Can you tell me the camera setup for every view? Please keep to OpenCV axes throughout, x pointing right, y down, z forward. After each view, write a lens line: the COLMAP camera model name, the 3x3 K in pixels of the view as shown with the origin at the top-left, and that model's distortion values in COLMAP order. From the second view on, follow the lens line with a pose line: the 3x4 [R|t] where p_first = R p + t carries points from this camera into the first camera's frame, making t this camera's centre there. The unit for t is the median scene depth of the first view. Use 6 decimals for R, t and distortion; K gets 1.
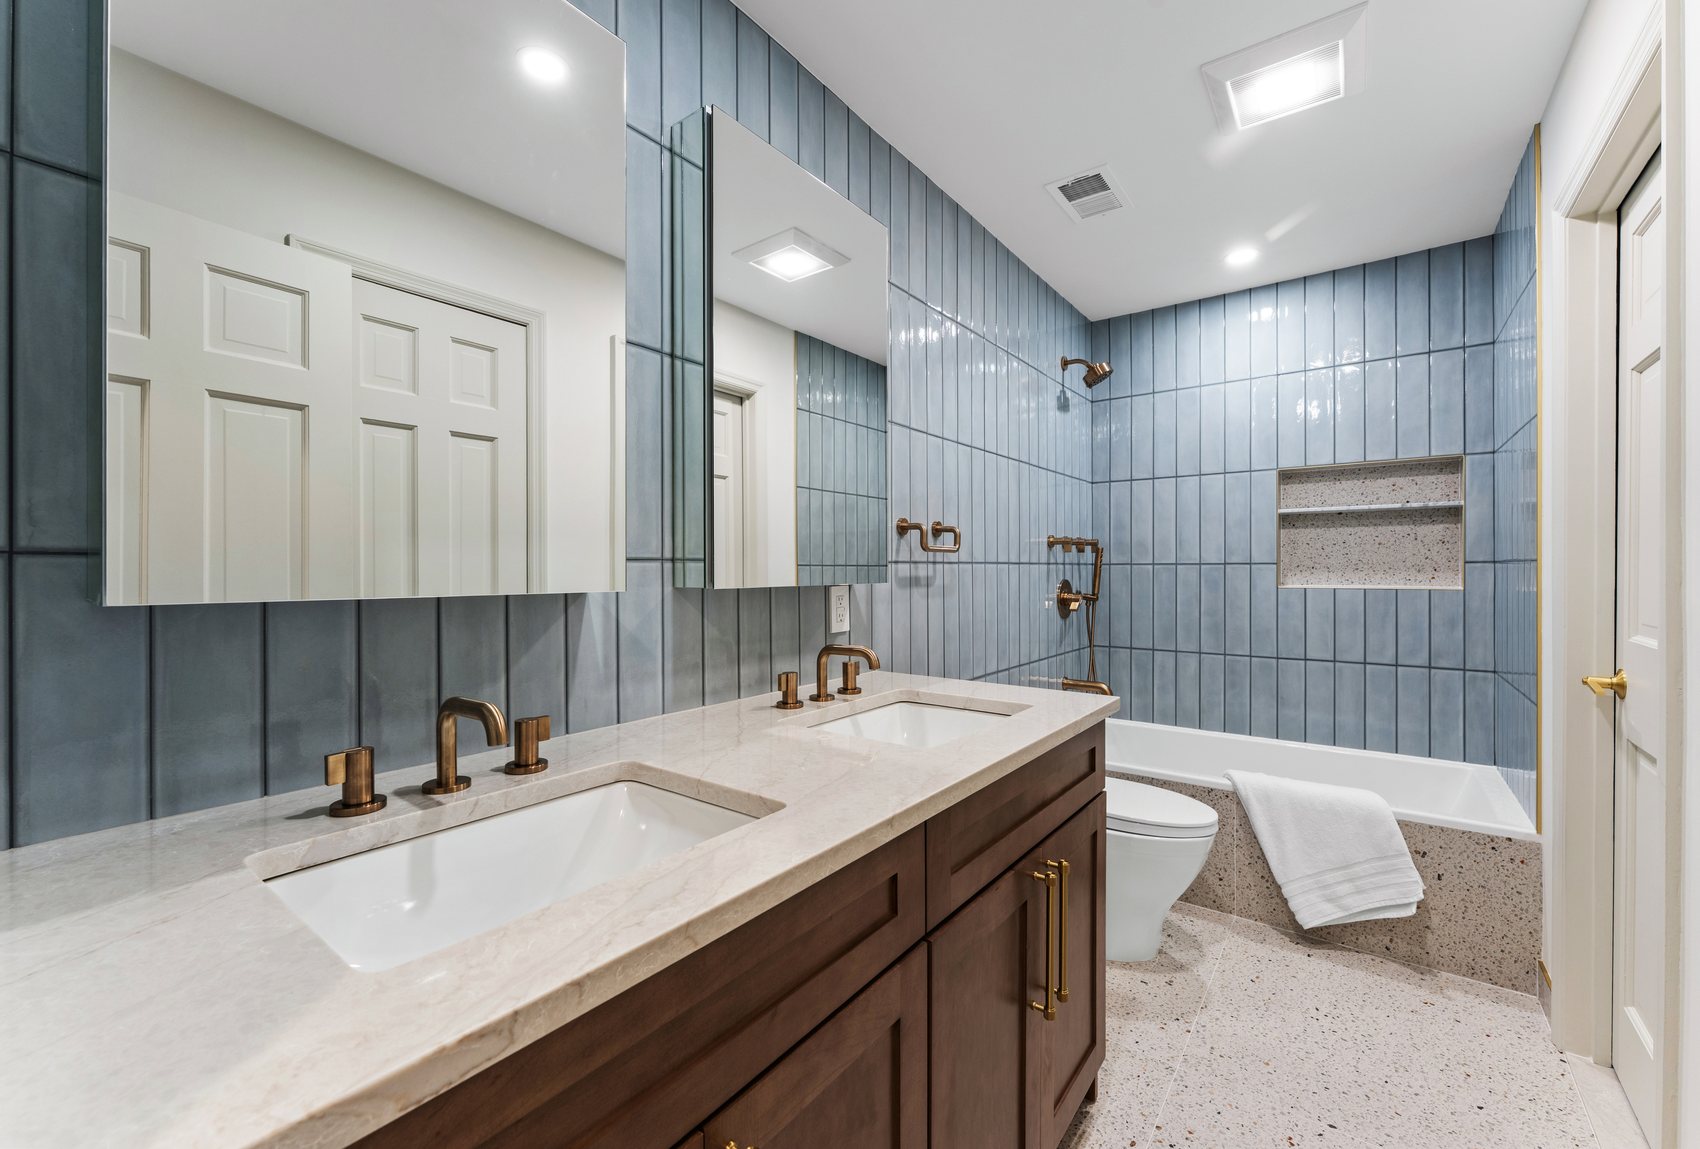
lens RADIAL K [[691.2, 0, 852.8], [0, 691.2, 570.0], [0, 0, 1]] dist [-0.000099, -0.000094]
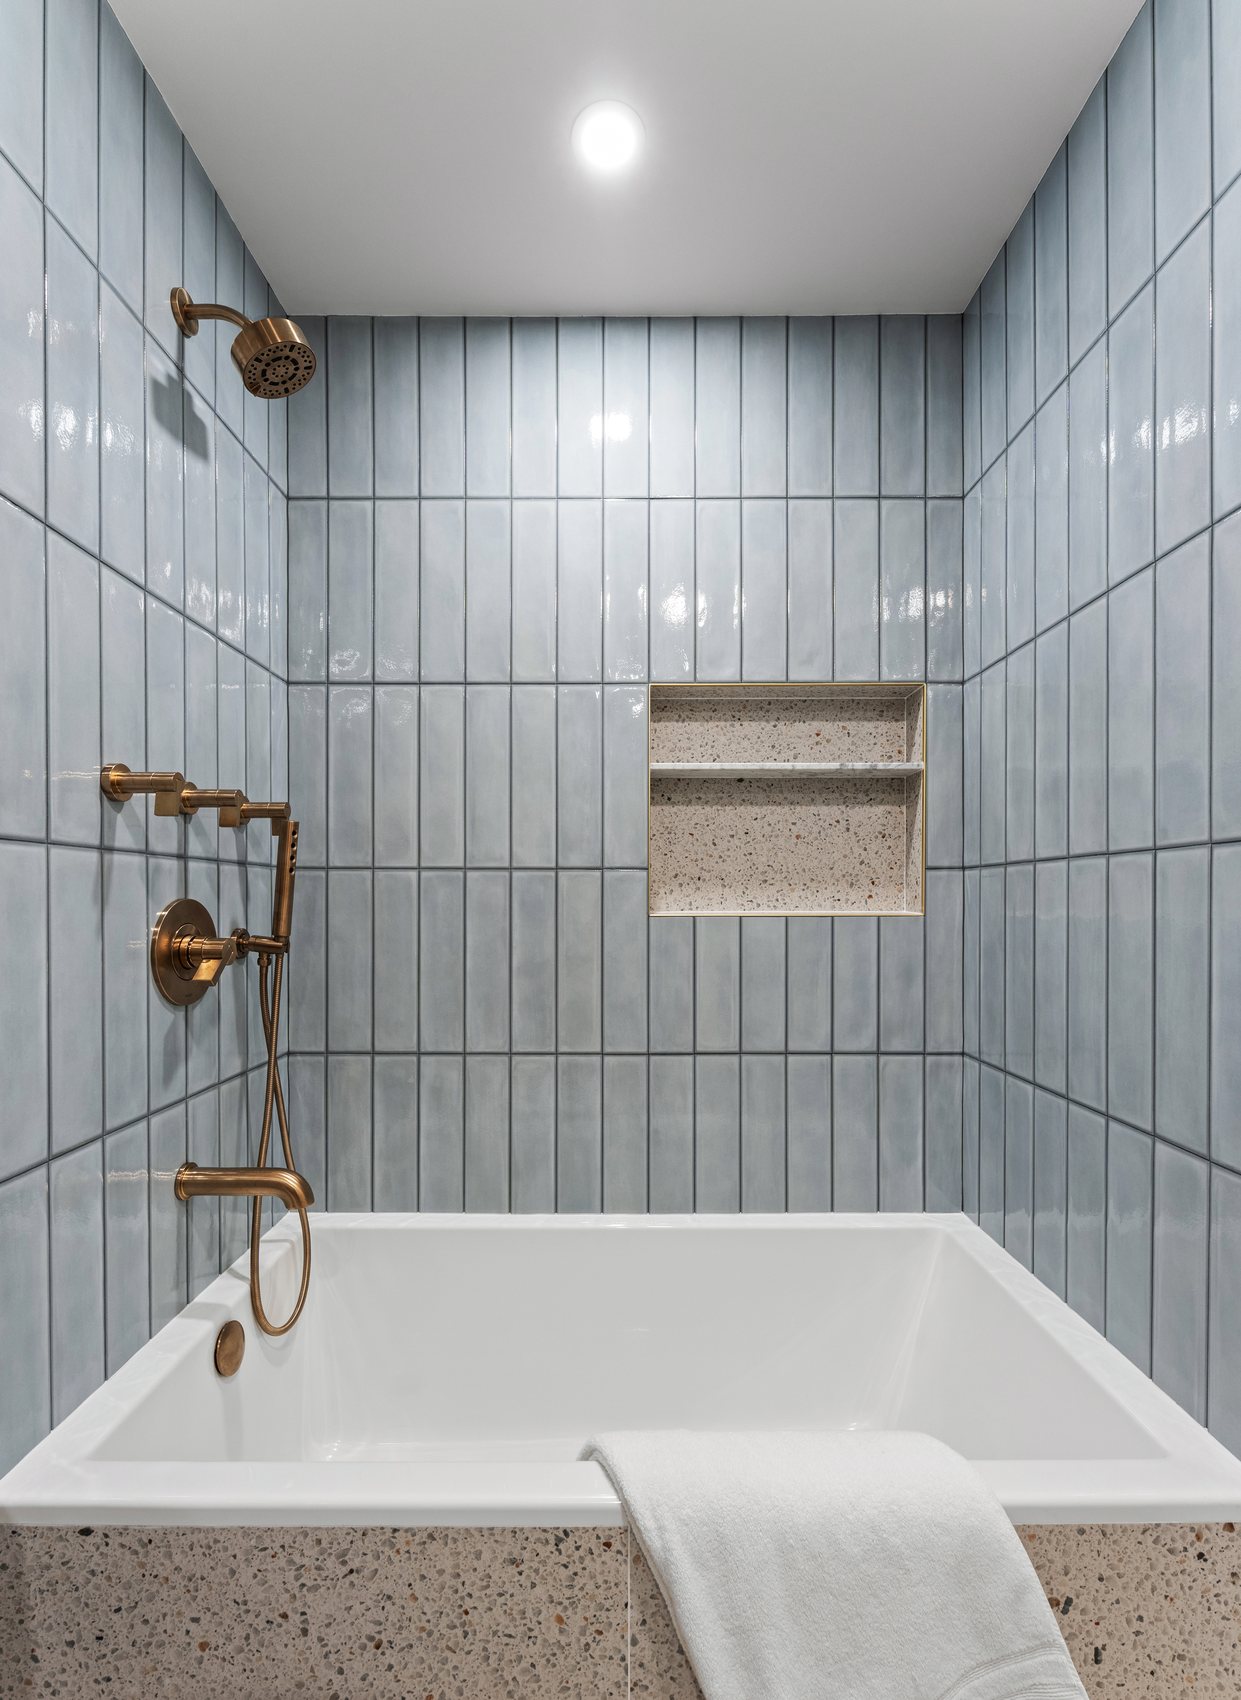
lens RADIAL K [[759.8, 0, 626.4], [0, 759.8, 905.2], [0, 0, 1]] dist [-0.000013, -0.000320]
pose [[0.797528, 0.001267, 0.603281, 0.268702], [-0.000621, 0.999999, -0.001280, 0.018633], [-0.603282, 0.000646, 0.797528, 0.574852]]
